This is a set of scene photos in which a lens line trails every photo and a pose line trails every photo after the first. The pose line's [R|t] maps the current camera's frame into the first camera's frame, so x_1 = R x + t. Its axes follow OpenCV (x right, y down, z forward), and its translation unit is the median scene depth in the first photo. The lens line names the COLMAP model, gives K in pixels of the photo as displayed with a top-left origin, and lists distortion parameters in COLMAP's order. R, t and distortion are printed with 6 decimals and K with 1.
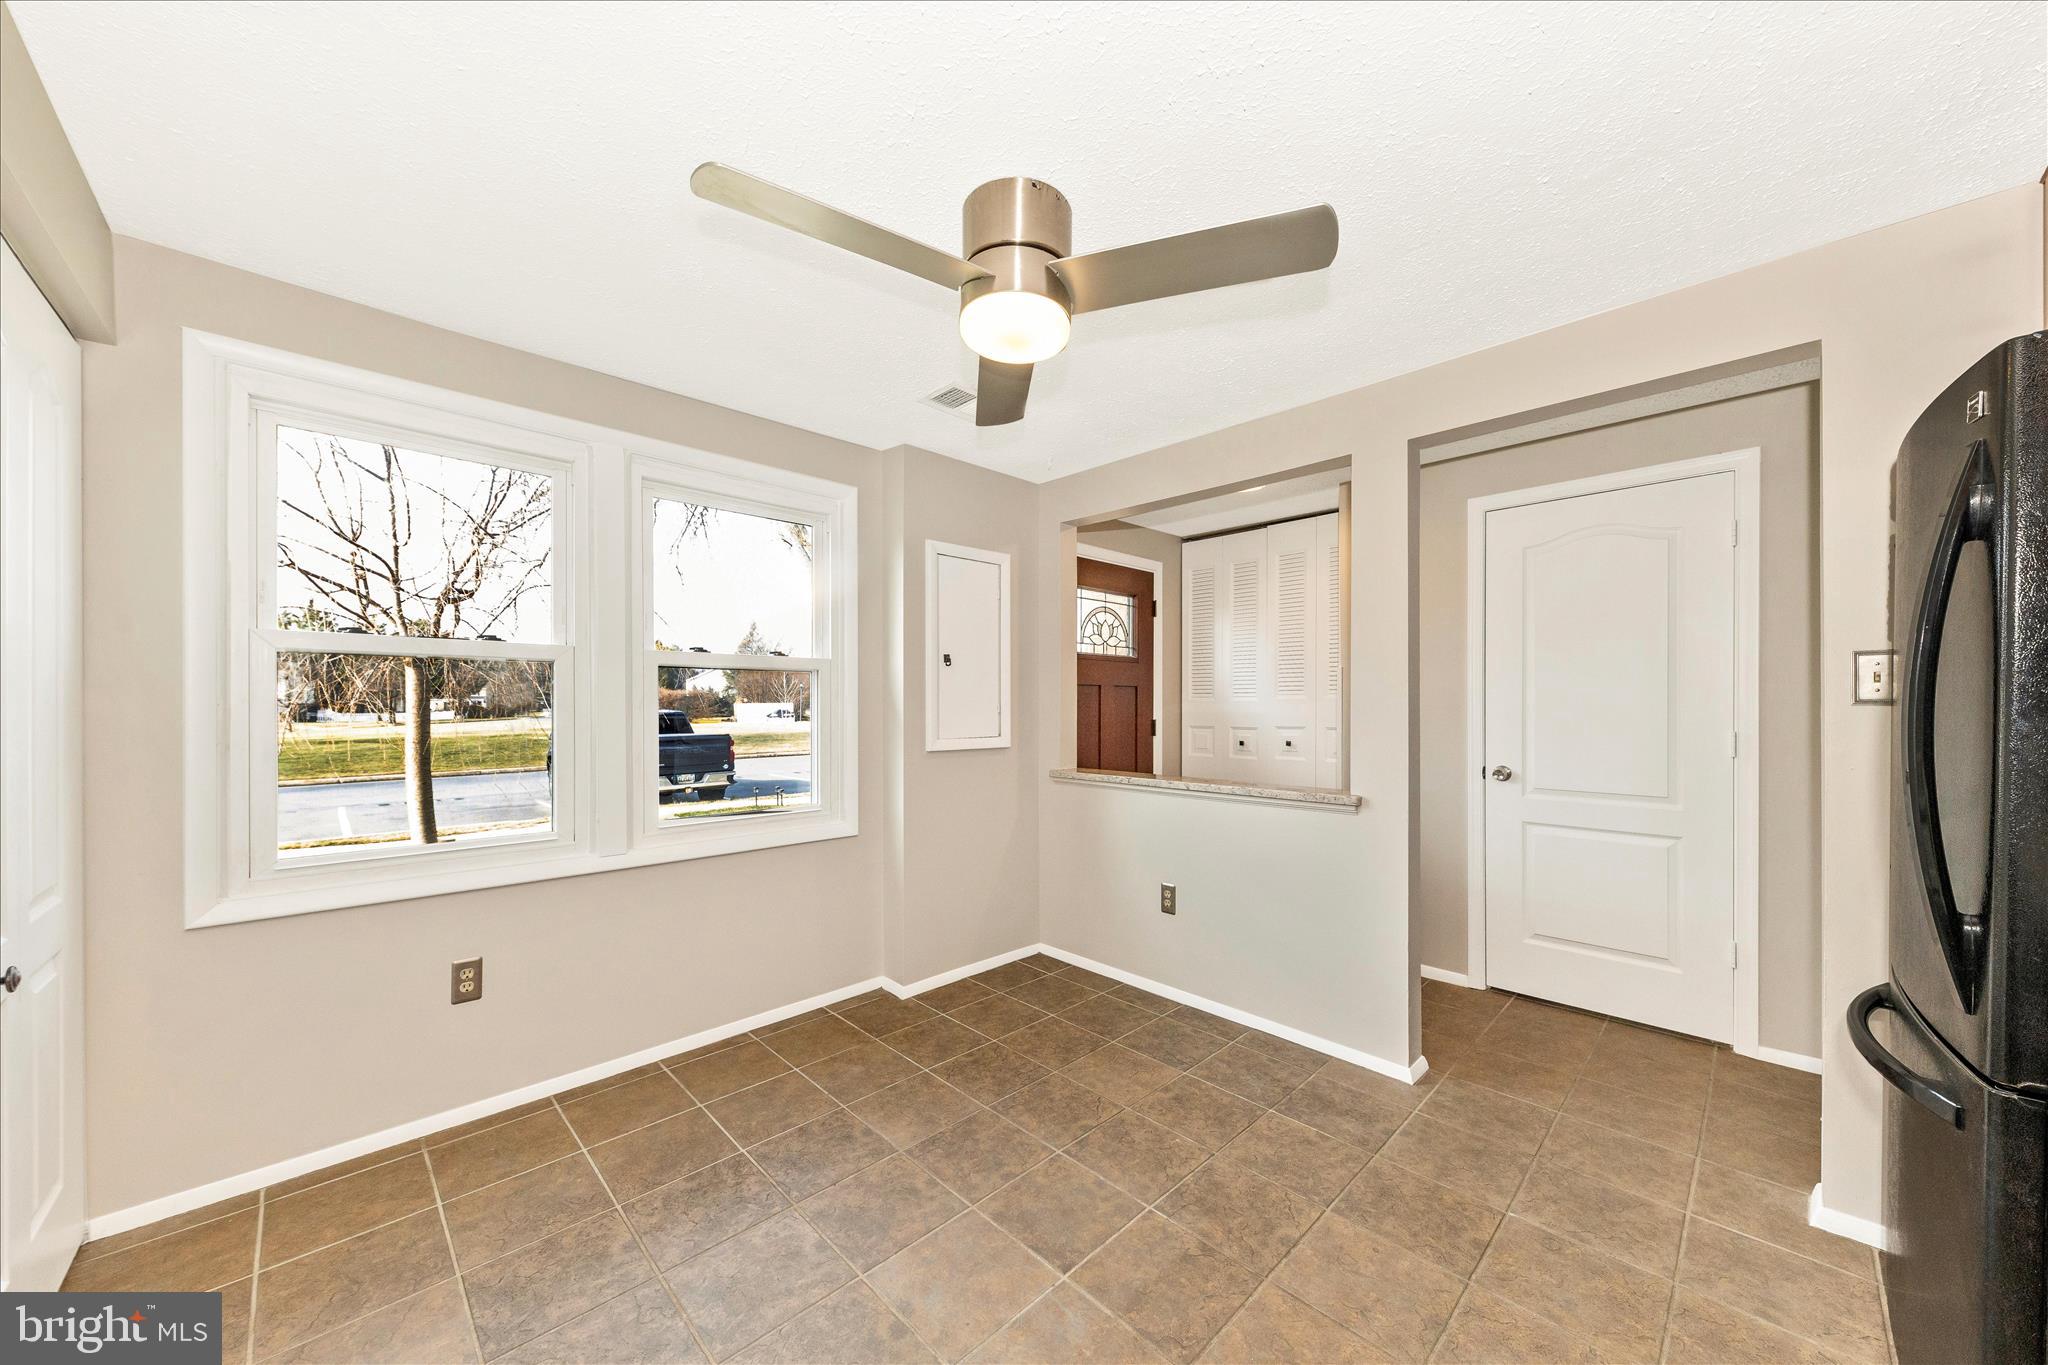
lens RADIAL K [[723.5, 0, 1031.9], [0, 723.5, 695.5], [0, 0, 1]] dist [0.011328, 0.000019]
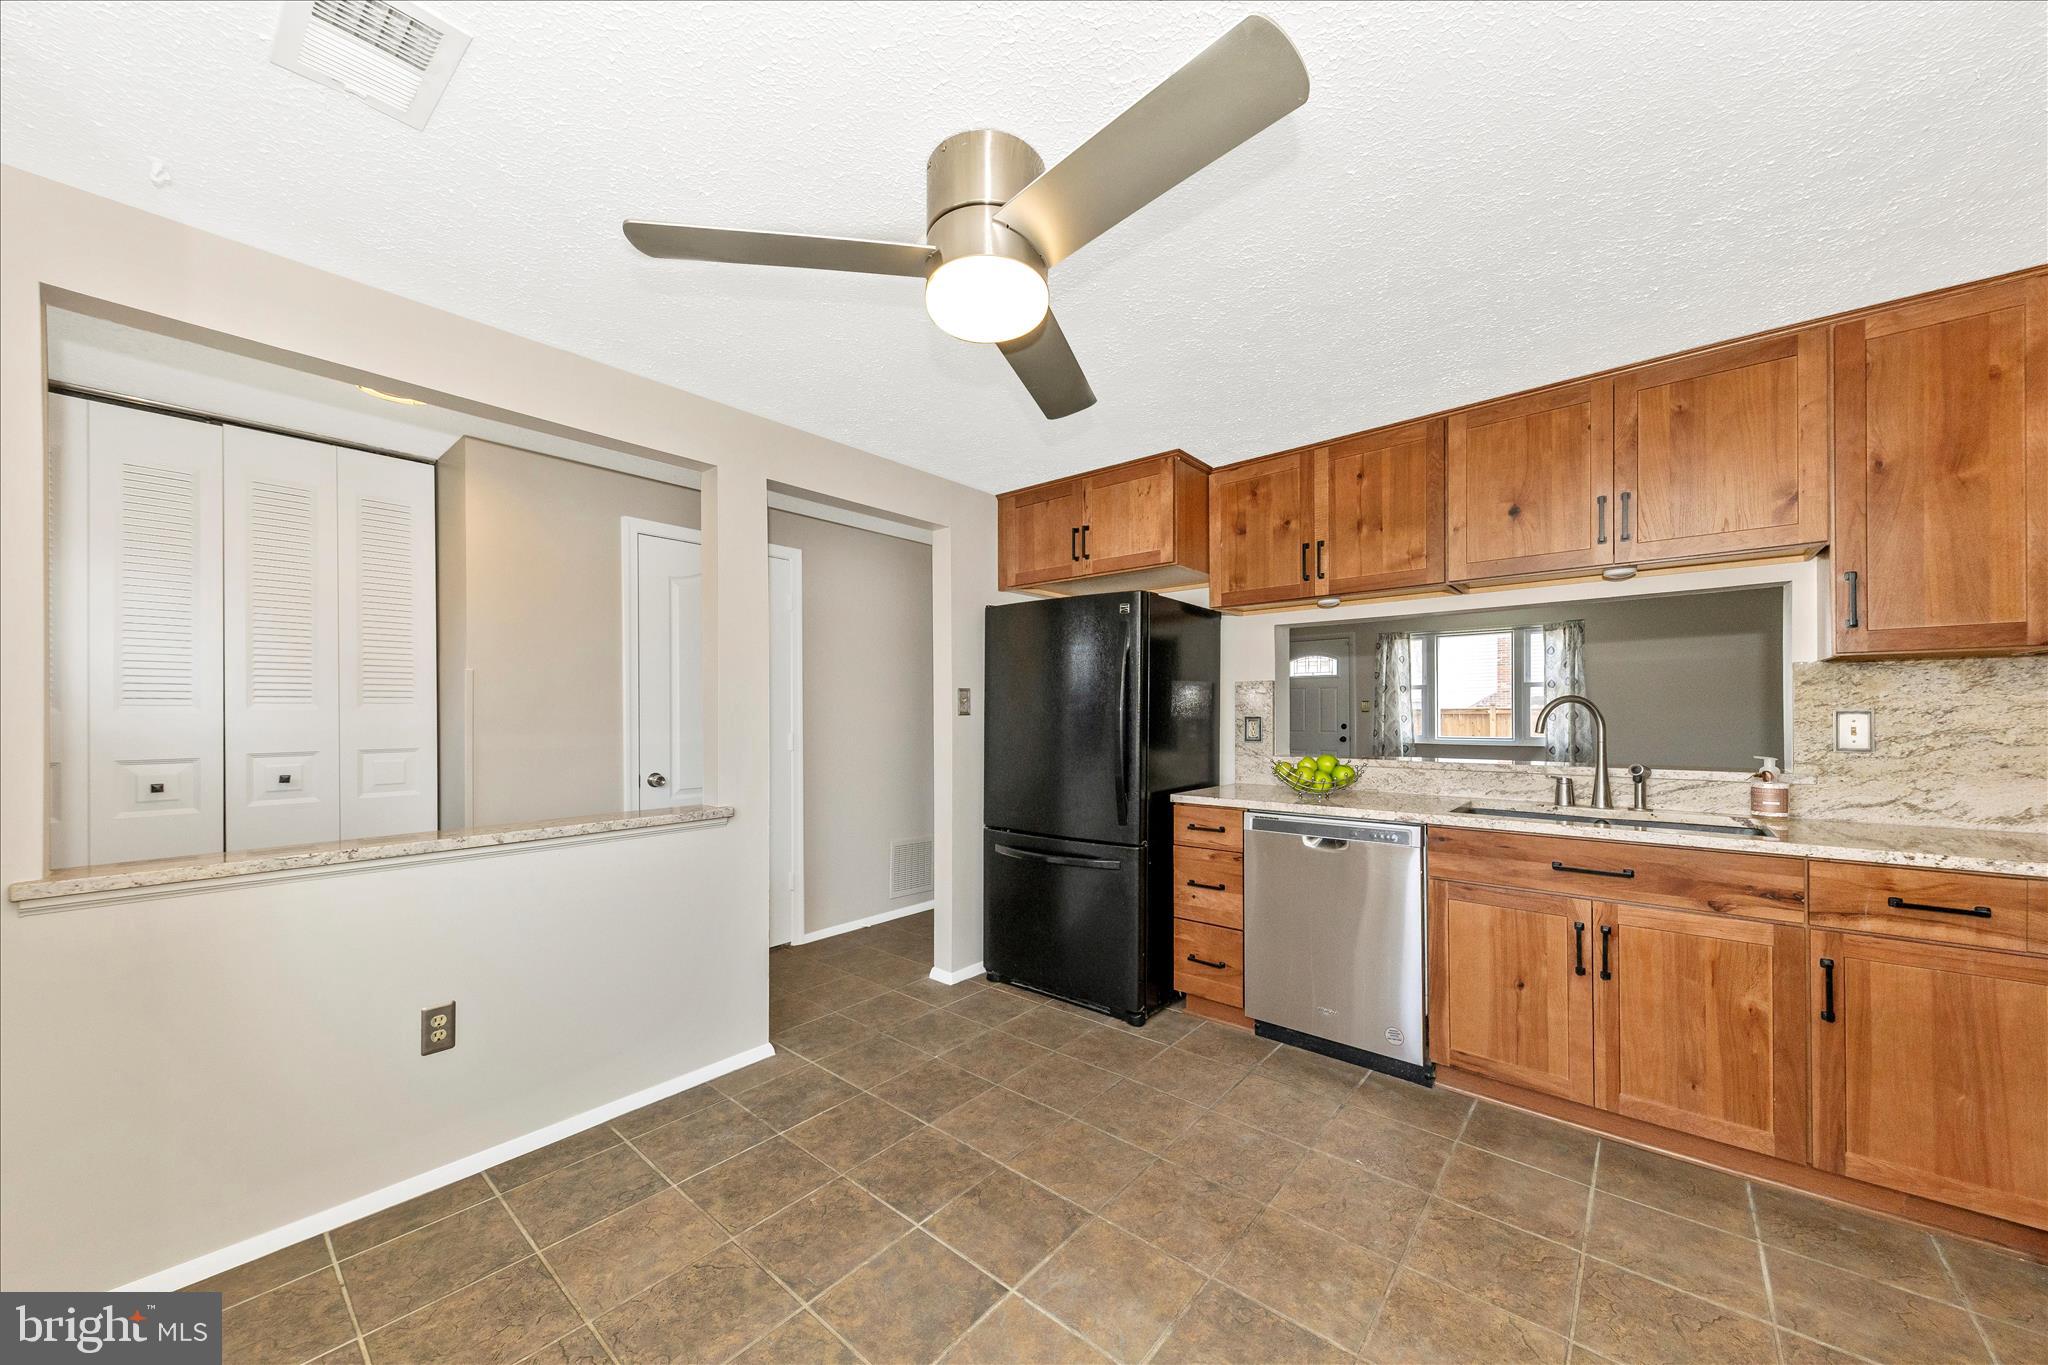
lens RADIAL K [[728.7, 0, 1026.1], [0, 728.7, 711.2], [0, 0, 1]] dist [0.025646, -0.009103]
pose [[-0.093384, 0.005449, 0.995615, -0.660495], [-0.008326, 0.999946, -0.006253, 0.008368], [-0.995595, -0.008874, -0.093334, 0.740535]]
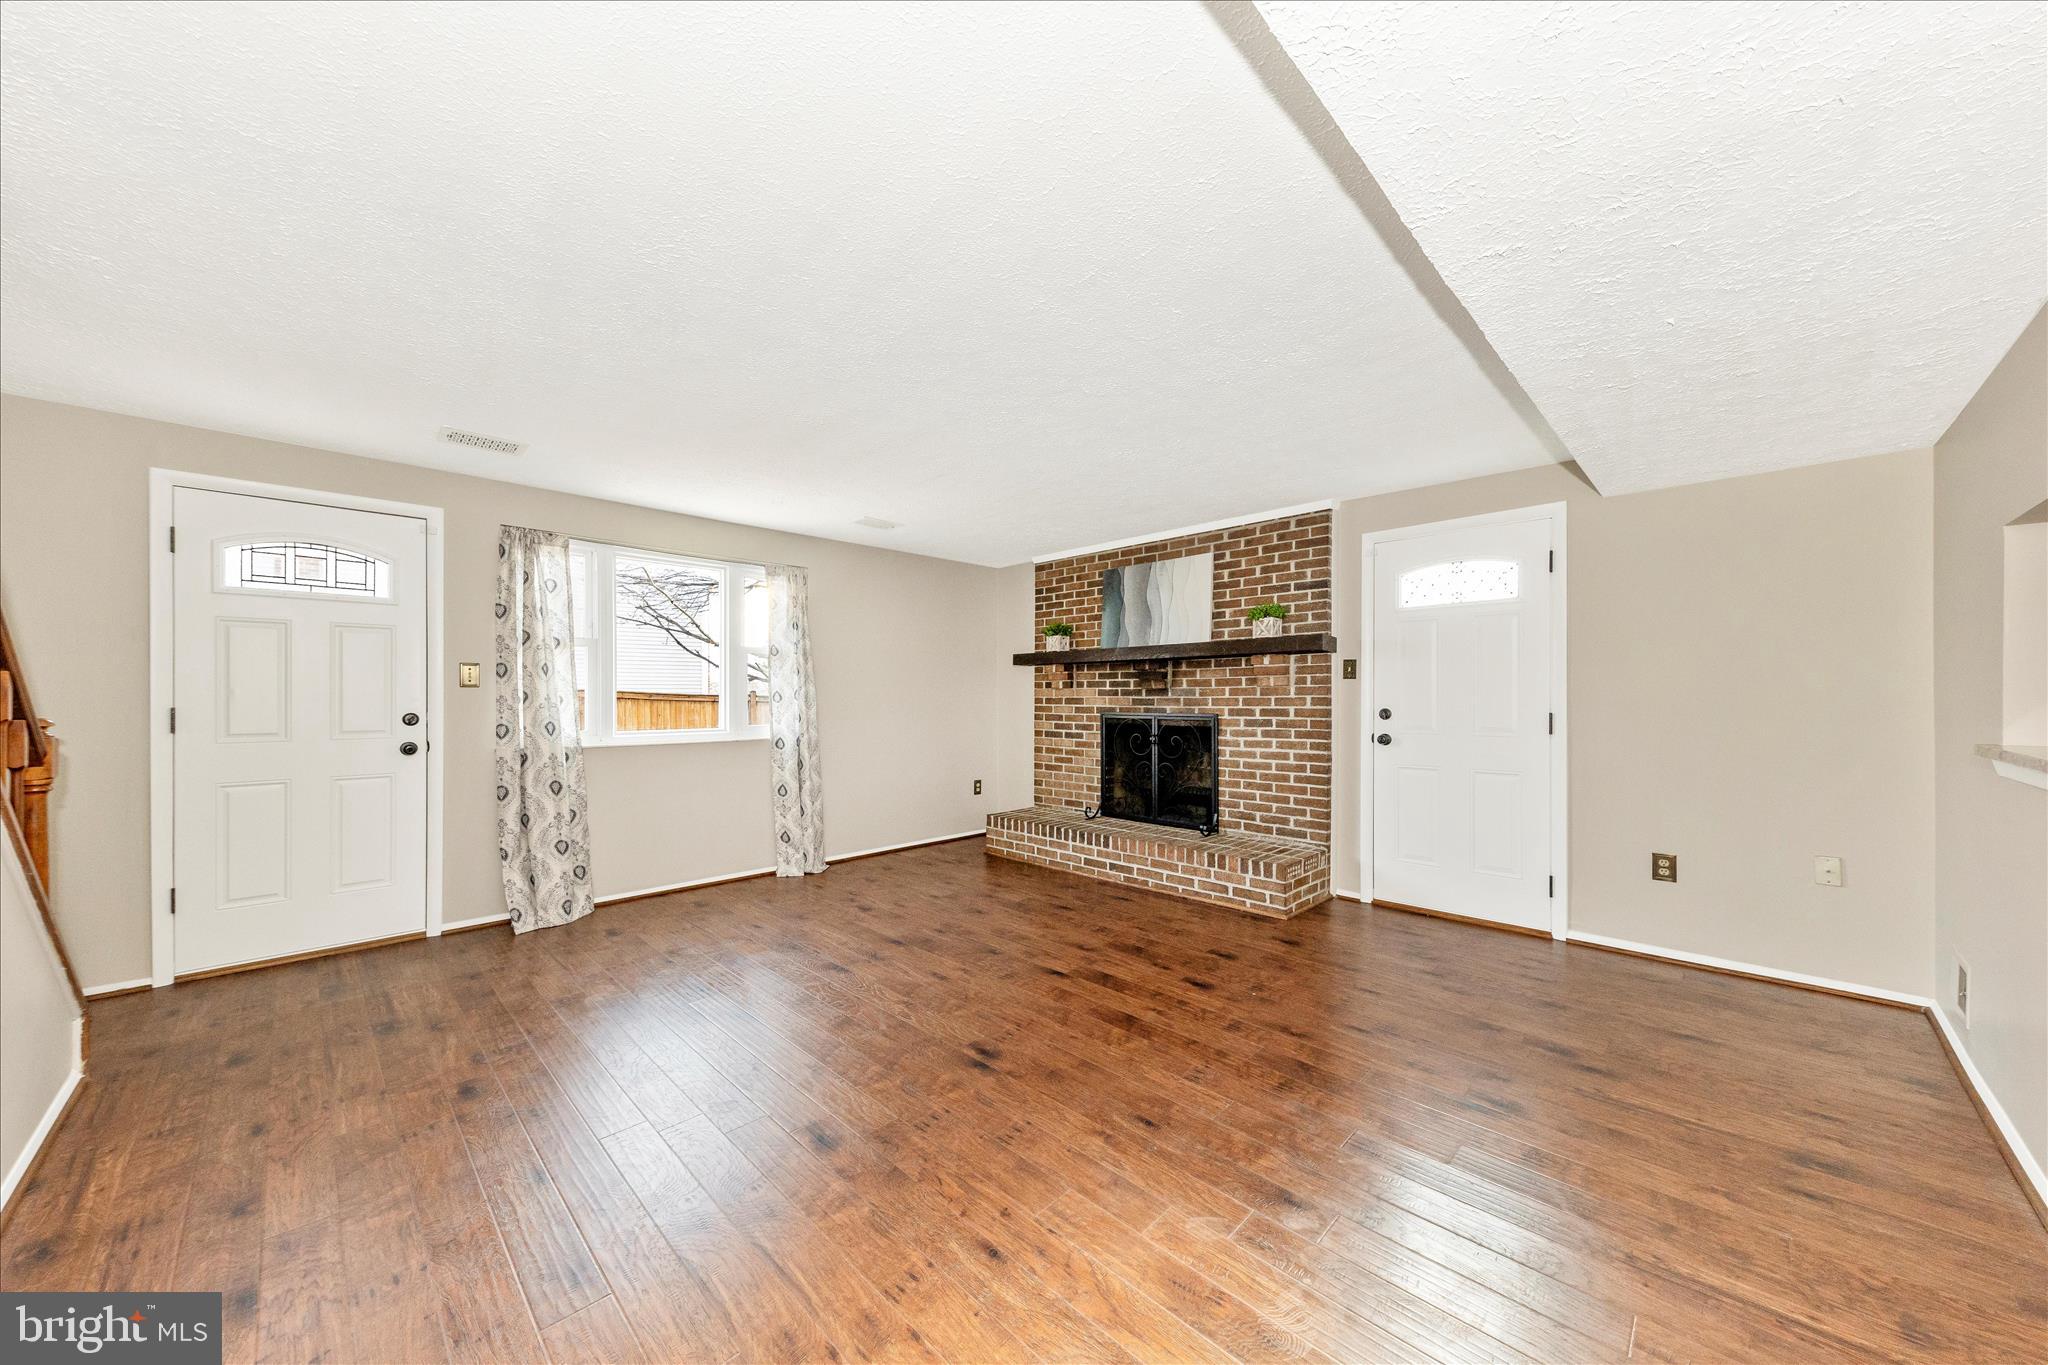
lens RADIAL K [[719.9, 0, 1008.0], [0, 719.9, 699.1], [0, 0, 1]] dist [0.009359, 0.000067]
pose [[-0.999989, 0.004511, 0.001326, 1.513887], [0.004501, 0.999962, -0.007471, 0.021351], [-0.001360, -0.007465, -0.999971, 0.425842]]
